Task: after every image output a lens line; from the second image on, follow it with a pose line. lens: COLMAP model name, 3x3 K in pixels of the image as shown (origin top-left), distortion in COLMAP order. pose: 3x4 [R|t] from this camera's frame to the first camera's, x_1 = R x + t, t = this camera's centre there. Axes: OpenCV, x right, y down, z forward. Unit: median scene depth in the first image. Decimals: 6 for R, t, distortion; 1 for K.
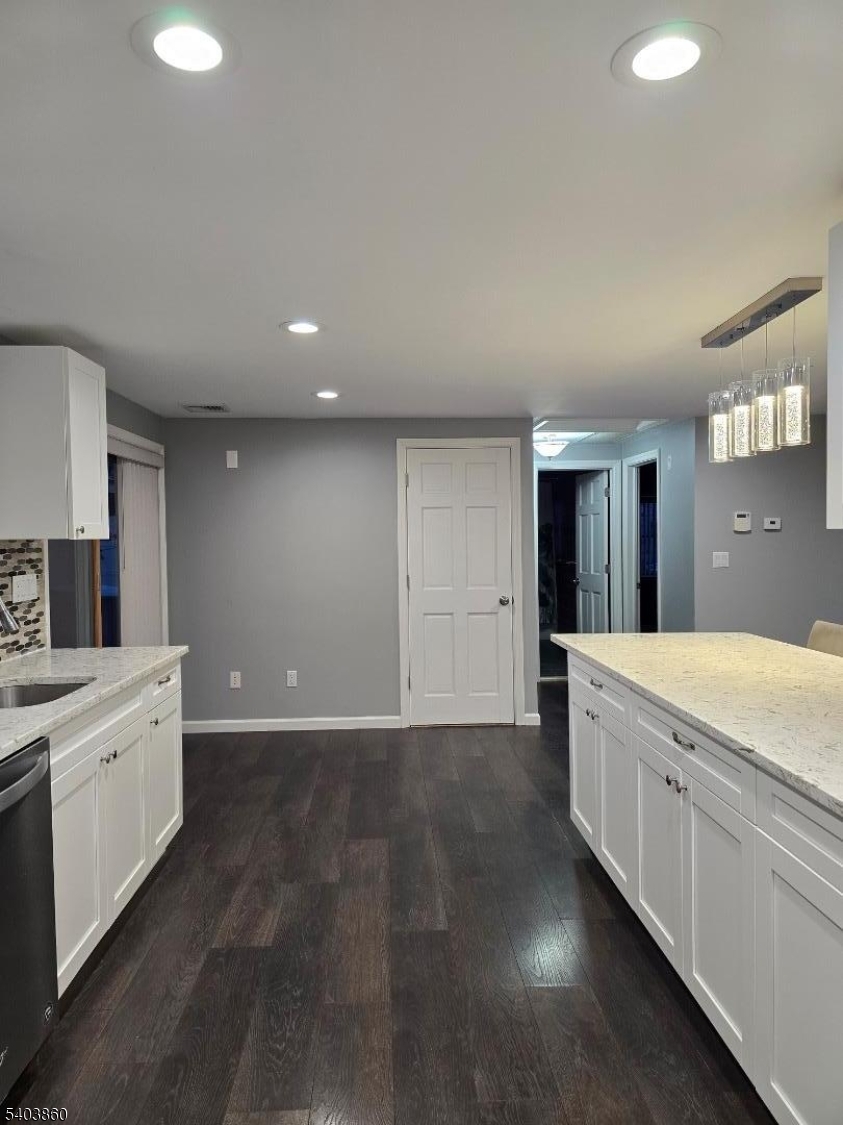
lens RADIAL K [[756.0, 0, 405.0], [0, 756.0, 568.7], [0, 0, 1]] dist [0.073720, -0.064825]
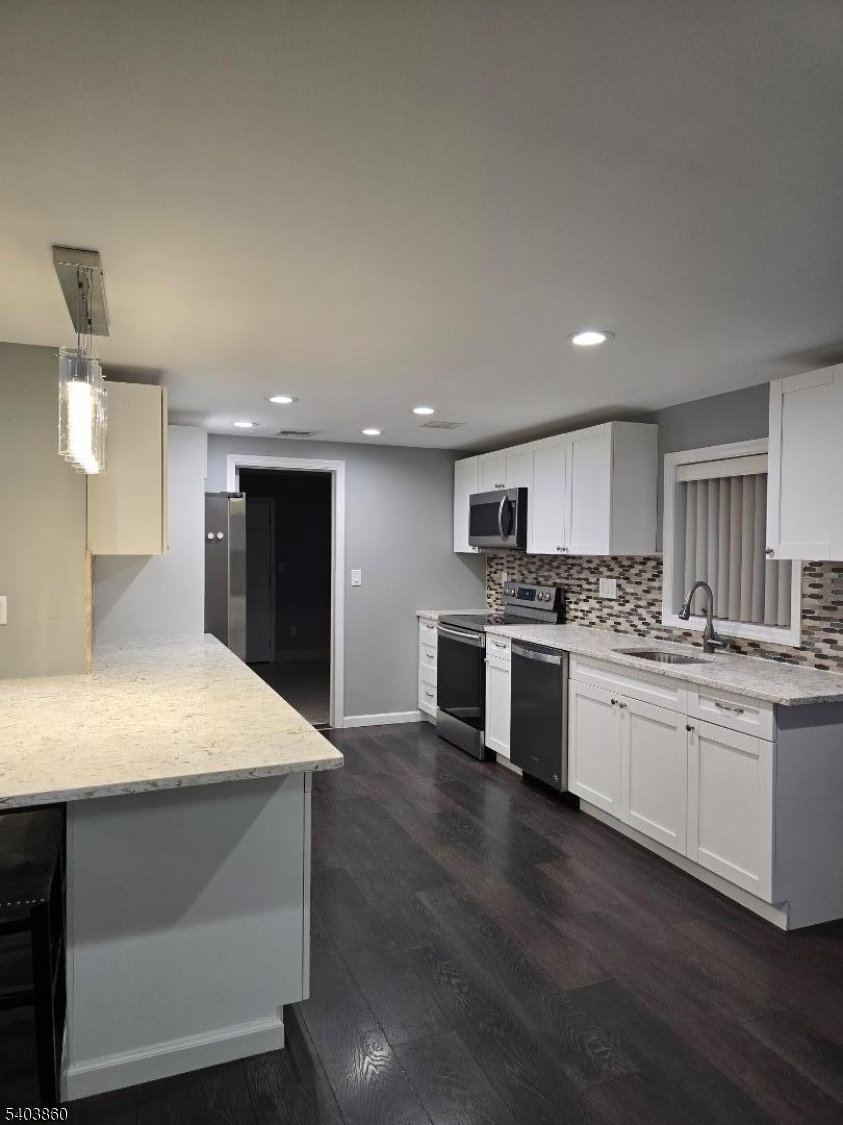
lens RADIAL K [[752.5, 0, 426.6], [0, 752.5, 556.0], [0, 0, 1]] dist [0.066896, -0.063836]
pose [[-0.935487, 0.011609, -0.353169, 0.474715], [-0.008509, 0.998430, 0.055357, -0.118884], [0.353257, 0.054791, -0.933920, 2.204561]]
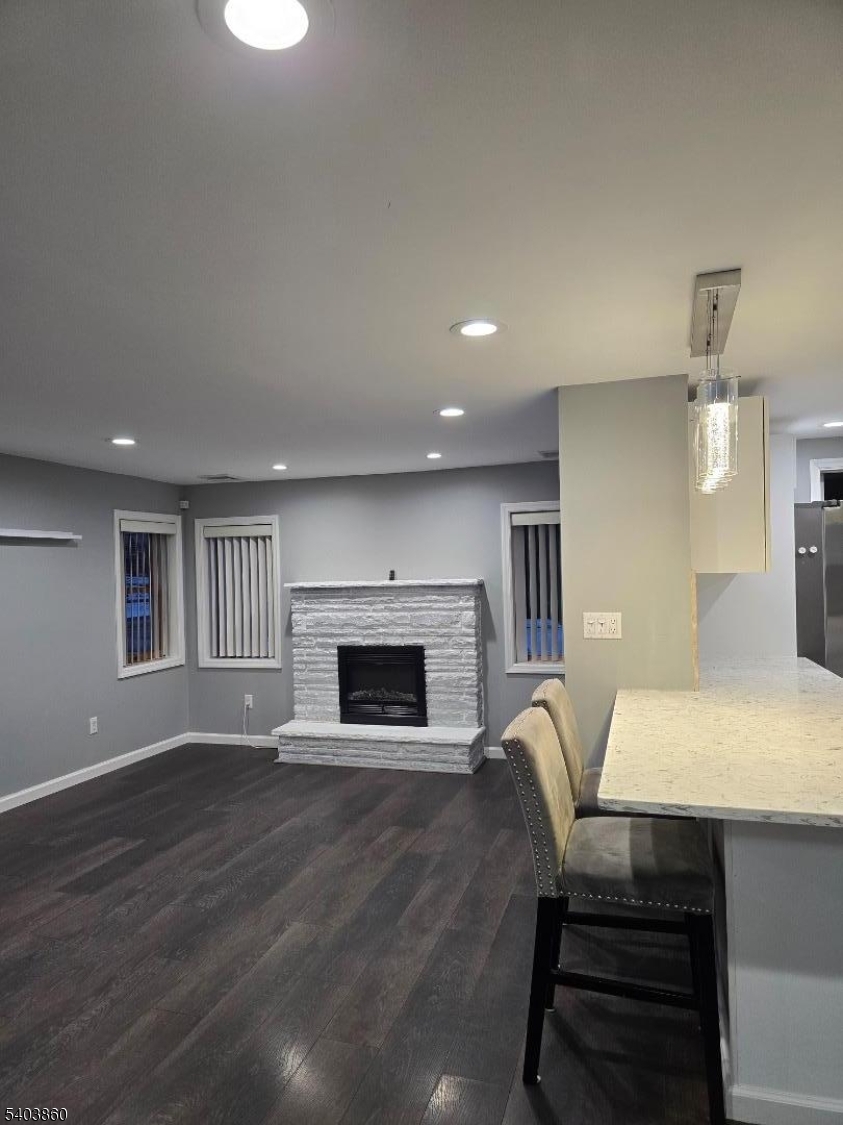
lens RADIAL K [[756.0, 0, 405.0], [0, 756.0, 568.7], [0, 0, 1]] dist [0.073720, -0.064825]
pose [[-0.944986, 0.033126, 0.325429, 0.594499], [0.047191, 0.998258, 0.035422, -0.123087], [-0.323689, 0.048830, -0.944903, 2.202294]]
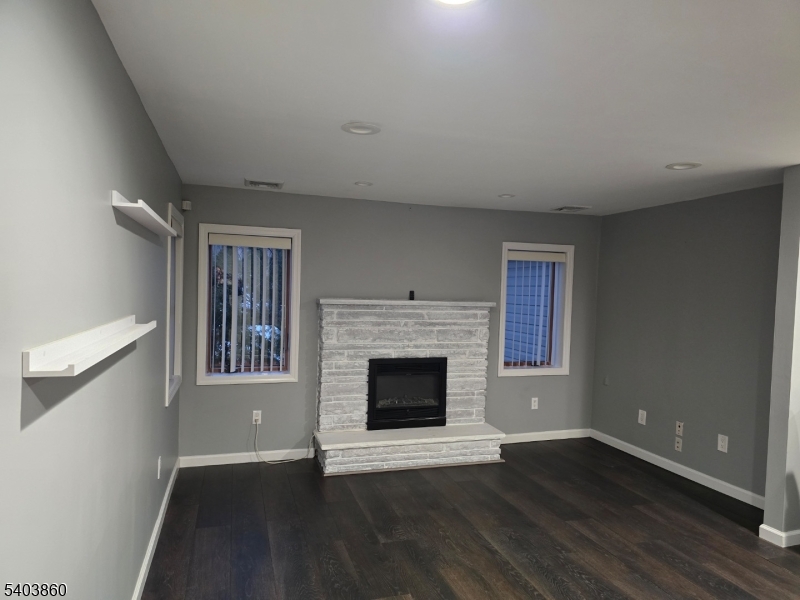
lens RADIAL K [[534.1, 0, 411.5], [0, 534.1, 299.2], [0, 0, 1]] dist [0.086802, -0.080939]
pose [[-0.955957, -0.013111, -0.293213, 1.963634], [-0.033208, 0.997419, 0.063667, -0.126108], [0.291621, 0.070600, -0.953925, 1.794875]]
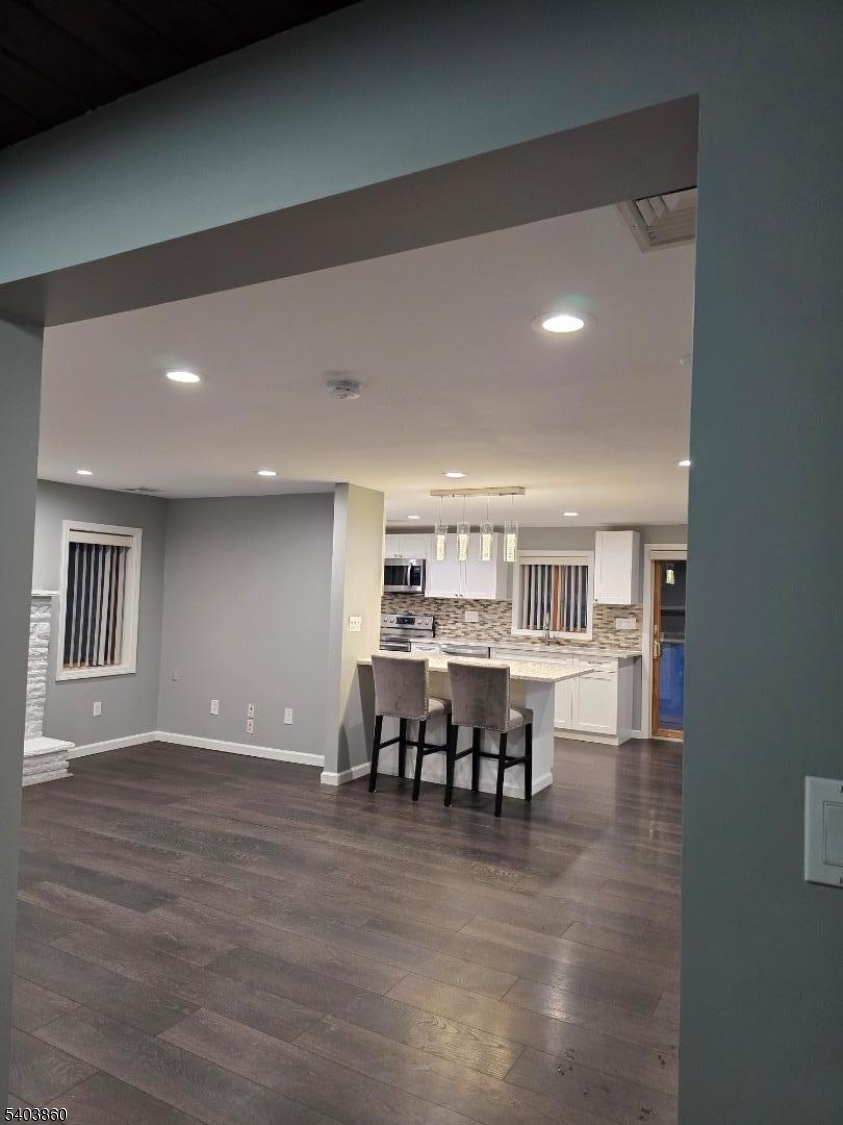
lens RADIAL K [[756.0, 0, 405.0], [0, 756.0, 568.7], [0, 0, 1]] dist [0.073720, -0.064825]
pose [[-0.514622, -0.033510, -0.856762, 2.566417], [-0.062467, 0.998046, -0.001515, -0.135689], [0.855138, 0.052739, -0.515710, 2.147427]]
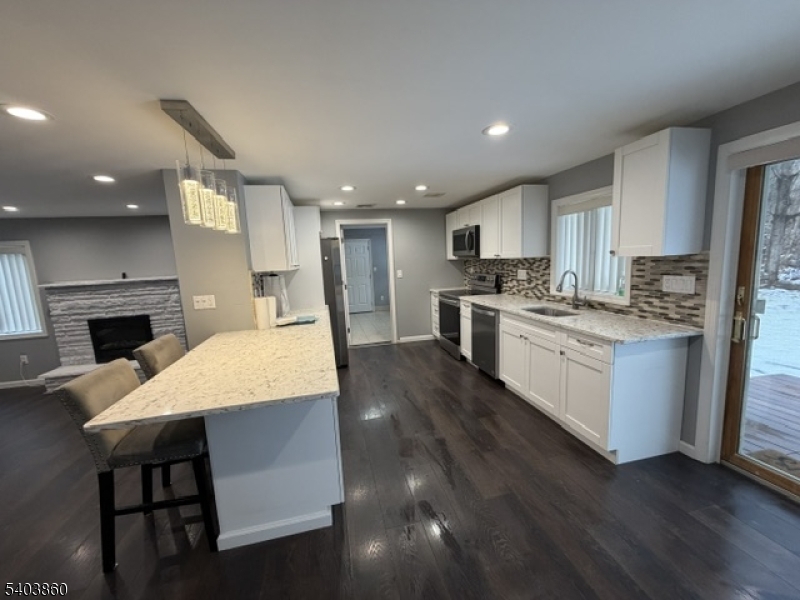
lens RADIAL K [[318.2, 0, 401.8], [0, 318.2, 299.3], [0, 0, 1]] dist [0.000426, 0.000094]
pose [[-0.977177, 0.086273, -0.194118, 0.265746], [0.052679, 0.983687, 0.172001, -0.117188], [0.205791, 0.157850, -0.965781, 1.995907]]
